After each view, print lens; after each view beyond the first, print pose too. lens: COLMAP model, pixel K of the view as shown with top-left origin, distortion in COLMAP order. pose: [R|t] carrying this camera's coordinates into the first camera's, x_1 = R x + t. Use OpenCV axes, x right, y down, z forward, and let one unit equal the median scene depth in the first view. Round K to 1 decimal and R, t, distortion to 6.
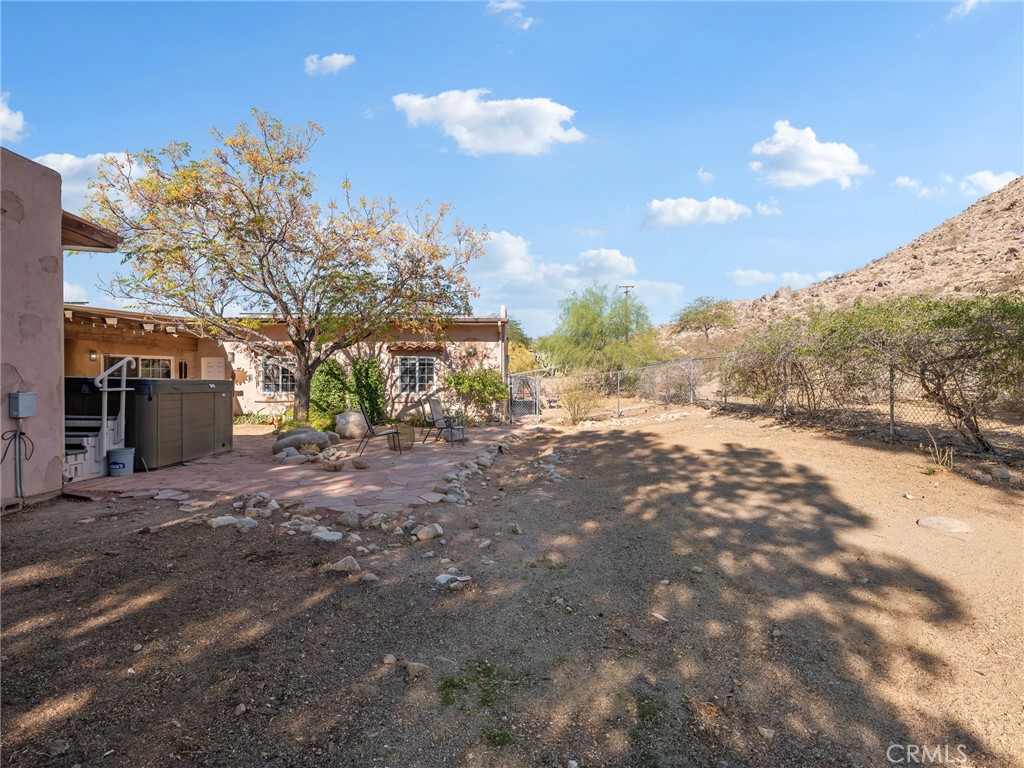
lens RADIAL K [[506.7, 0, 512.0], [0, 506.7, 384.0], [0, 0, 1]] dist [-0.000035, -0.000005]
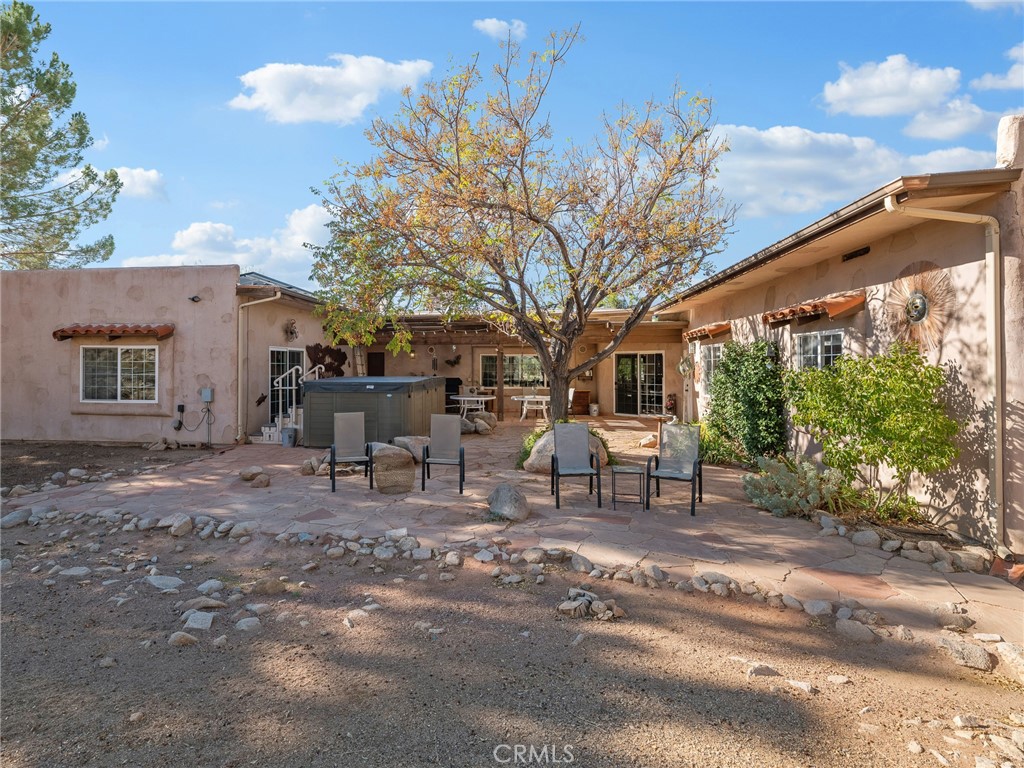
lens RADIAL K [[480.2, 0, 505.6], [0, 480.2, 375.9], [0, 0, 1]] dist [0.001431, 0.000526]
pose [[-0.079566, 0.019530, -0.996638, 0.253118], [-0.003413, 0.999797, 0.019865, -0.024088], [0.996824, 0.004982, -0.079484, 0.760960]]
